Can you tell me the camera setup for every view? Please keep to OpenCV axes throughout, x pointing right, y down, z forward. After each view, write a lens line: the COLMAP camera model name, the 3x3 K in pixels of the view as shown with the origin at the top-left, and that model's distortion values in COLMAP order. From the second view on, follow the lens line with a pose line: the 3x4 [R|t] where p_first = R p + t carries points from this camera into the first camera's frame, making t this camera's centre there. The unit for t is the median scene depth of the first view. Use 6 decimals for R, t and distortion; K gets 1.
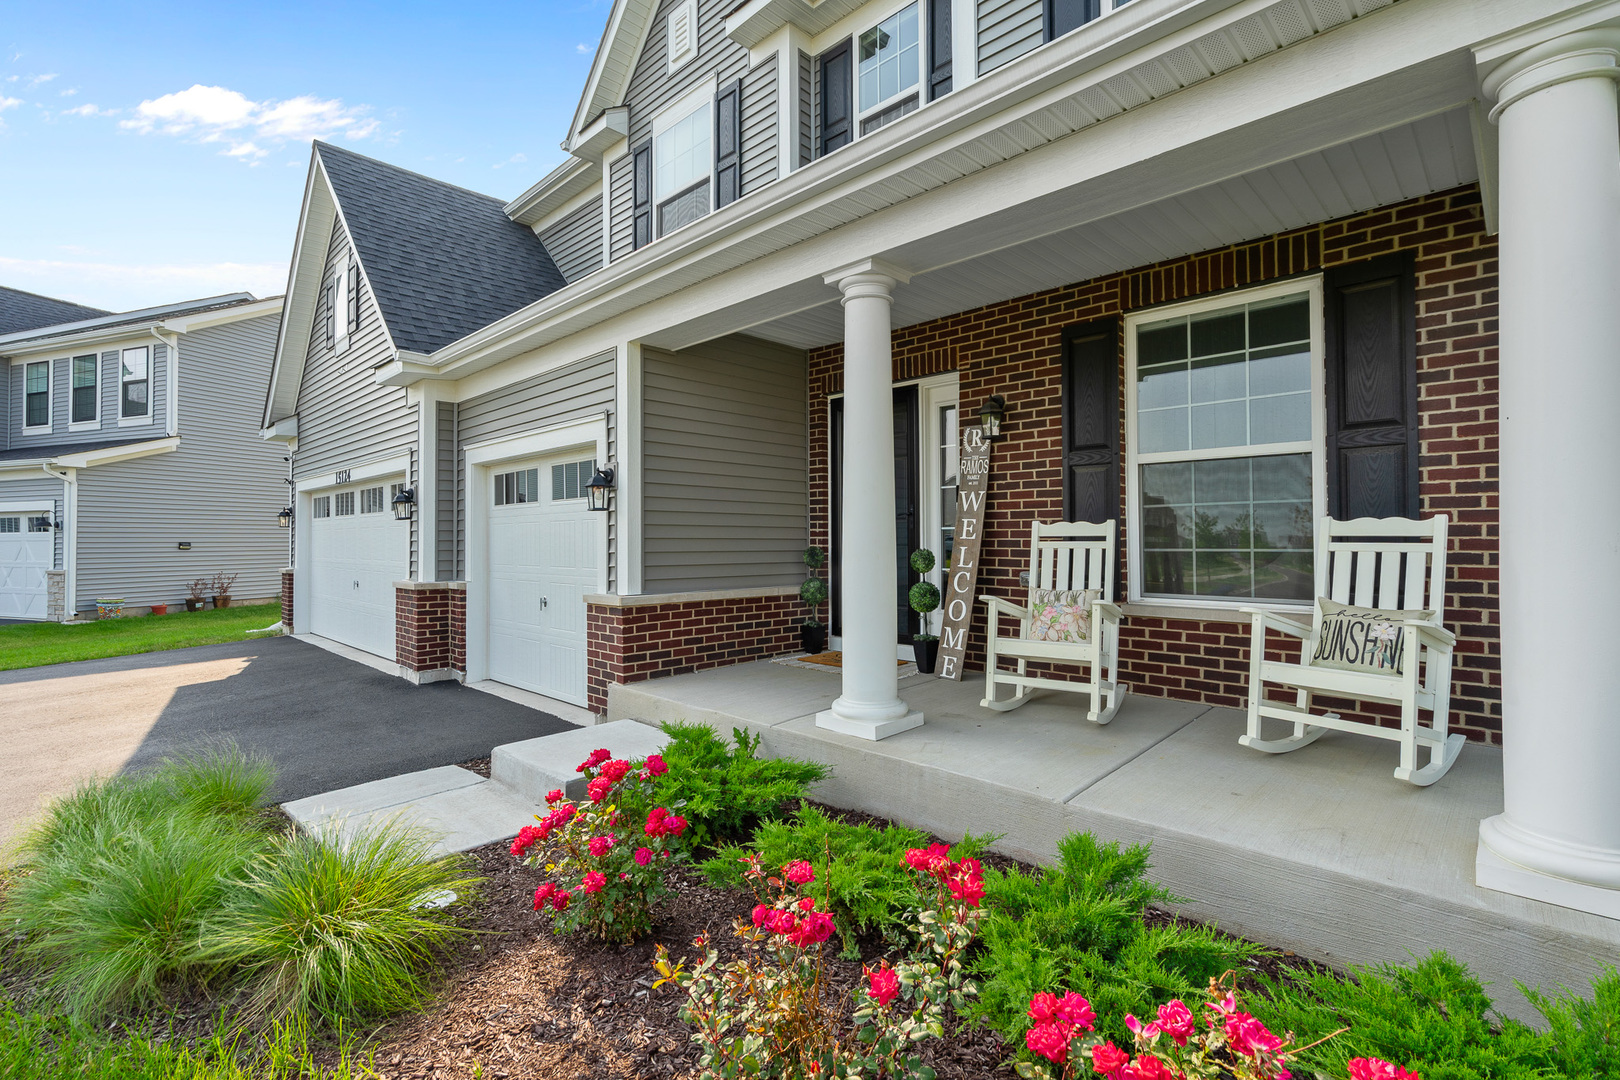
lens RADIAL K [[746.9, 0, 816.2], [0, 746.9, 532.9], [0, 0, 1]] dist [0.000655, 0.000194]
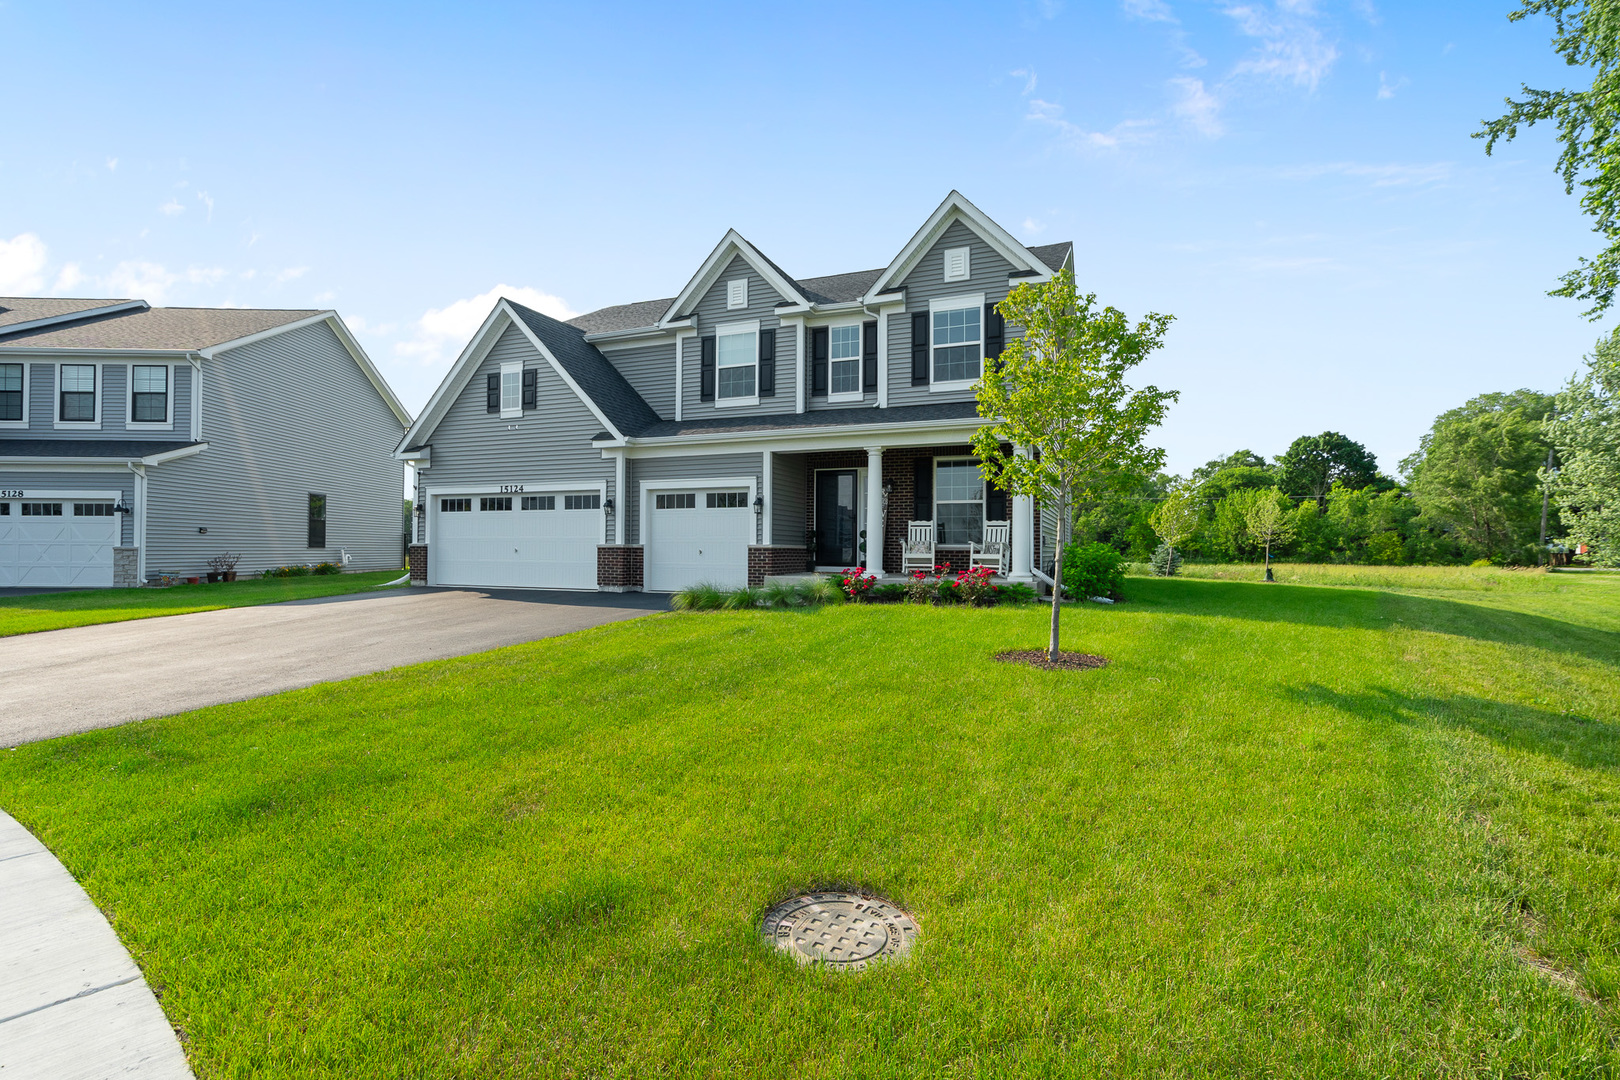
lens RADIAL K [[767.4, 0, 811.5], [0, 767.4, 552.8], [0, 0, 1]] dist [-0.002009, 0.000014]
pose [[0.929094, 0.010620, 0.369692, -0.928613], [-0.014812, 0.999854, 0.008505, 0.071107], [-0.369547, -0.013378, 0.929116, -1.349136]]
